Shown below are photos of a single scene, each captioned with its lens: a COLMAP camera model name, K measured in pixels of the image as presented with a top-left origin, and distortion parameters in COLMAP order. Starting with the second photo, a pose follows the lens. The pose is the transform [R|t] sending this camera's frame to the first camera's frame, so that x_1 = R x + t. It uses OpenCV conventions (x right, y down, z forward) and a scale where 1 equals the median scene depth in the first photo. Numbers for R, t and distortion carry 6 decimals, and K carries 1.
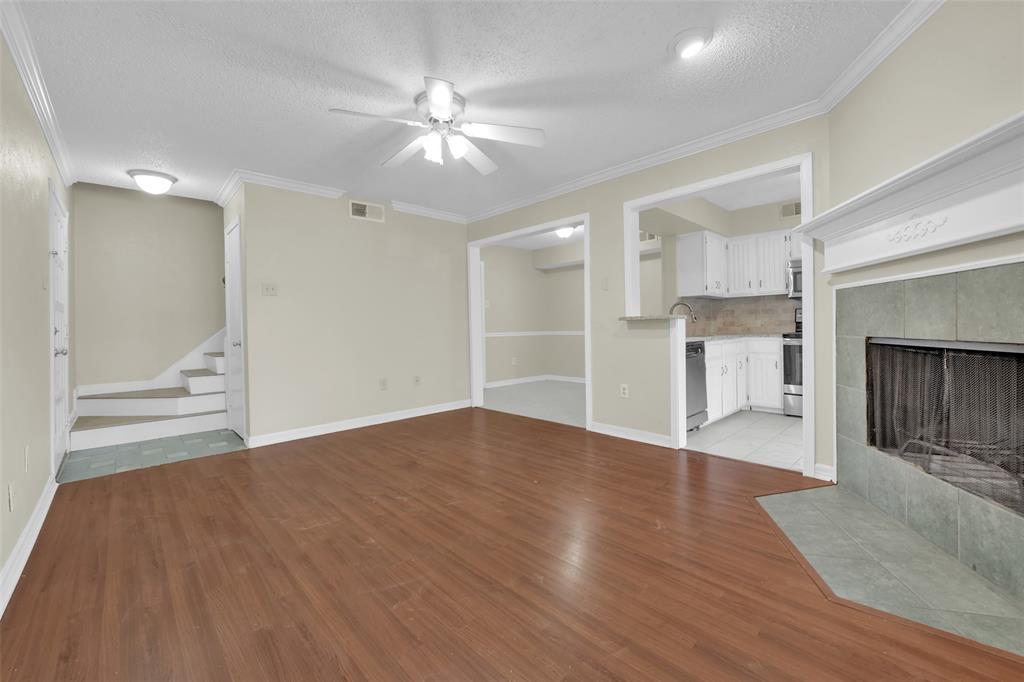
lens RADIAL K [[411.5, 0, 508.8], [0, 411.5, 328.4], [0, 0, 1]] dist [0.000186, 0.000183]
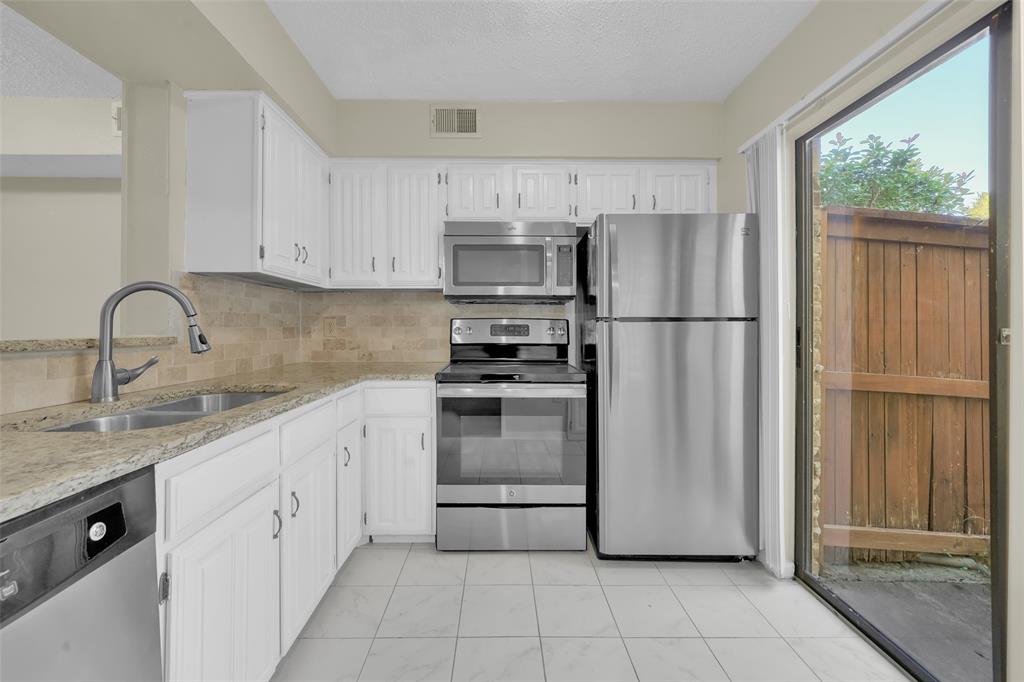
lens RADIAL K [[383.1, 0, 512.5], [0, 383.1, 324.8], [0, 0, 1]] dist [-0.000860, 0.000003]
pose [[0.652395, 0.020839, 0.757593, 0.450602], [-0.008000, 0.999756, -0.020612, -0.036350], [-0.757837, 0.007387, 0.652402, 0.744749]]
